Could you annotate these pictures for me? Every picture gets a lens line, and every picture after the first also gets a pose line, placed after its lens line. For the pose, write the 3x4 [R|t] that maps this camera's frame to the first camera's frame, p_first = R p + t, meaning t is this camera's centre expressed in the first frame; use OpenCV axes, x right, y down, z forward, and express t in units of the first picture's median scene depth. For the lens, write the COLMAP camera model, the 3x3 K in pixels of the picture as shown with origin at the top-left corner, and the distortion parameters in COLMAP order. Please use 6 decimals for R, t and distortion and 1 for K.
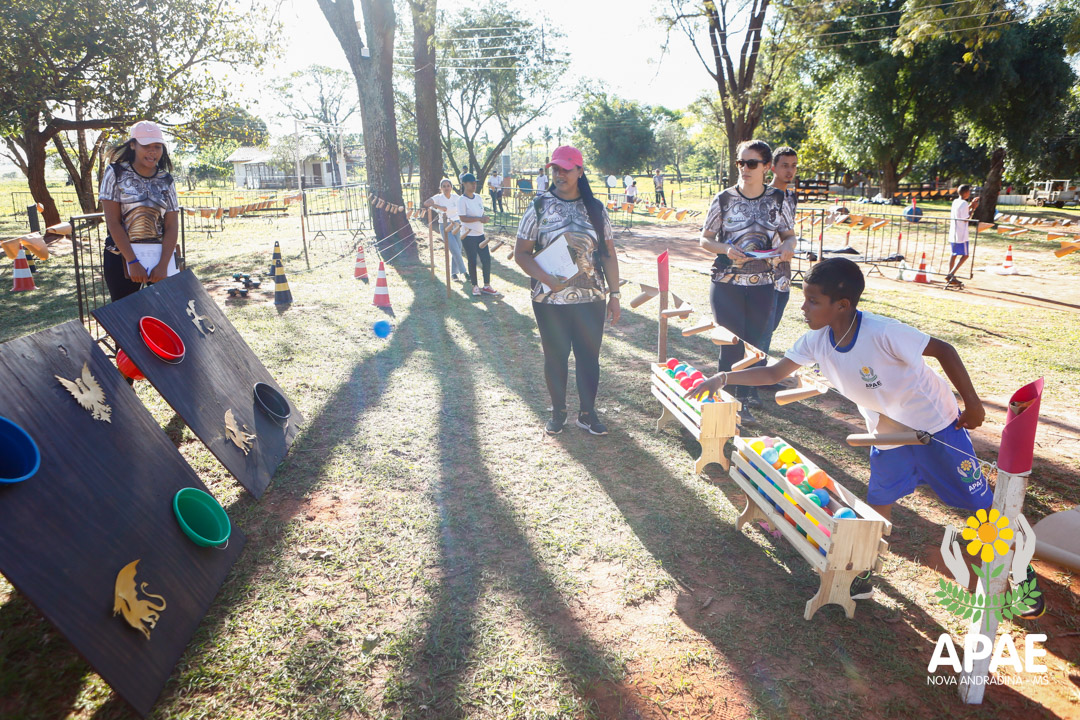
lens RADIAL K [[726.3, 0, 540.0], [0, 726.3, 360.0], [0, 0, 1]] dist [-0.086652, 0.093002]
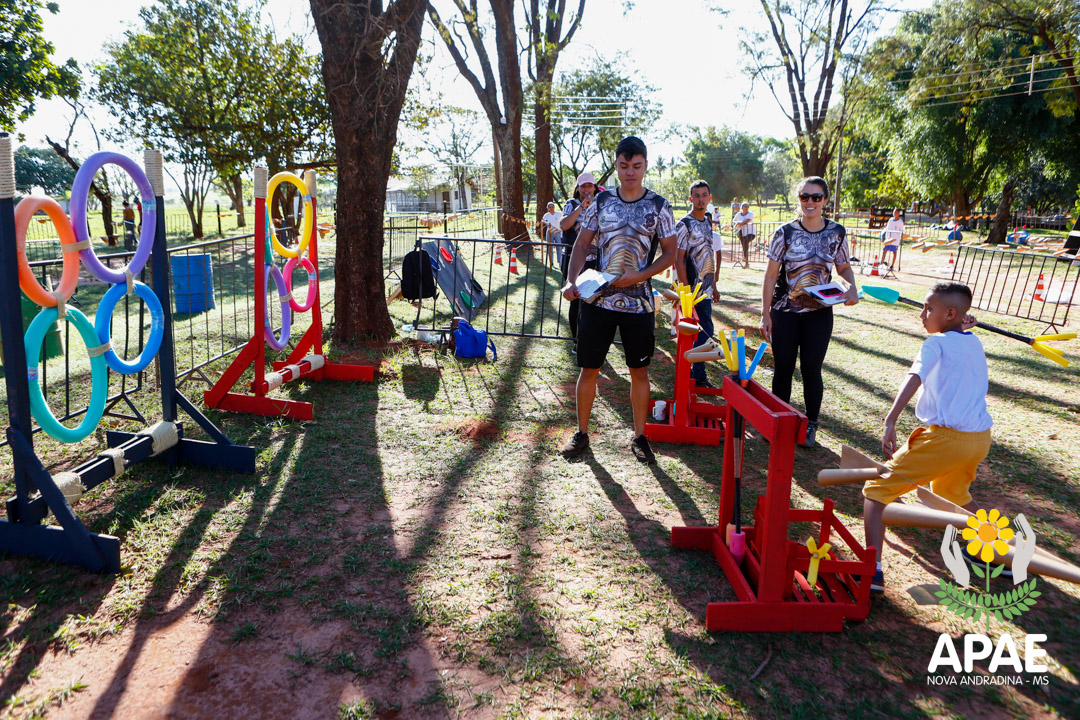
lens RADIAL K [[726.3, 0, 540.0], [0, 726.3, 360.0], [0, 0, 1]] dist [-0.086652, 0.093002]
pose [[0.987856, 0.036312, -0.151070, 0.031326], [-0.041889, 0.998547, -0.033896, 0.047757], [0.149620, 0.039813, 0.987942, -0.182841]]
